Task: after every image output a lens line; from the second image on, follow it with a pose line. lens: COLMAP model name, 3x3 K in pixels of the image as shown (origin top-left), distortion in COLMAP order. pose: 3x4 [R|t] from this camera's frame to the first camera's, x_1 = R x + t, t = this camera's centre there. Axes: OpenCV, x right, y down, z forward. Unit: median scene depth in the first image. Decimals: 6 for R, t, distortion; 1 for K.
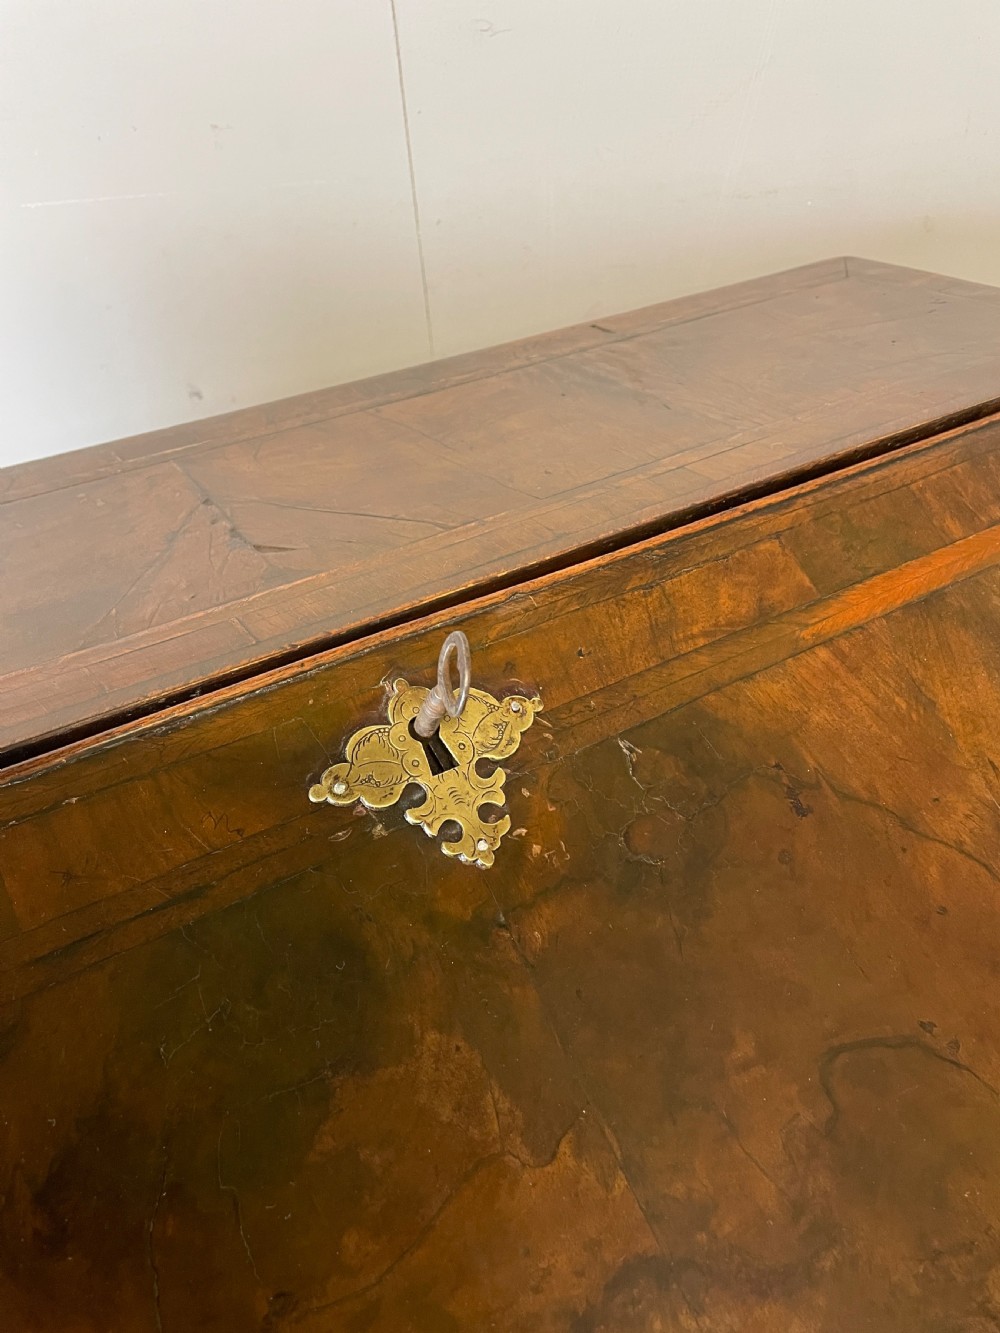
lens RADIAL K [[1007.6, 0, 494.9], [0, 1007.6, 673.4], [0, 0, 1]] dist [0.094533, -0.119640]
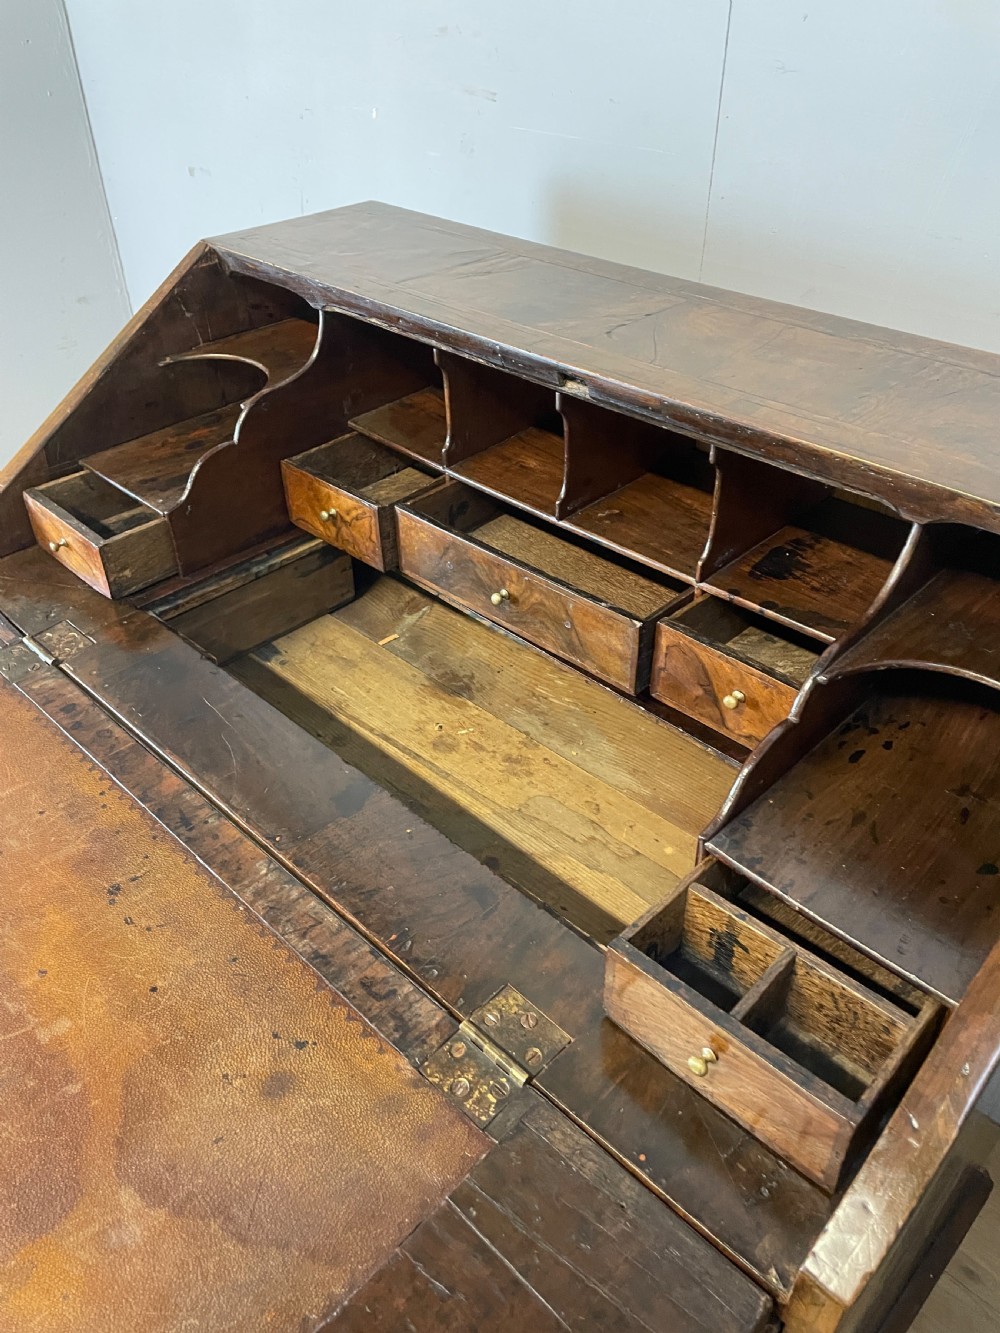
lens RADIAL K [[1007.6, 0, 494.4], [0, 1007.6, 658.2], [0, 0, 1]] dist [0.094533, -0.119640]
pose [[0.256586, 0.629811, -0.733145, 2.001937], [-0.561472, 0.714550, 0.417333, -0.467827], [0.786710, 0.304558, 0.536965, -0.108530]]
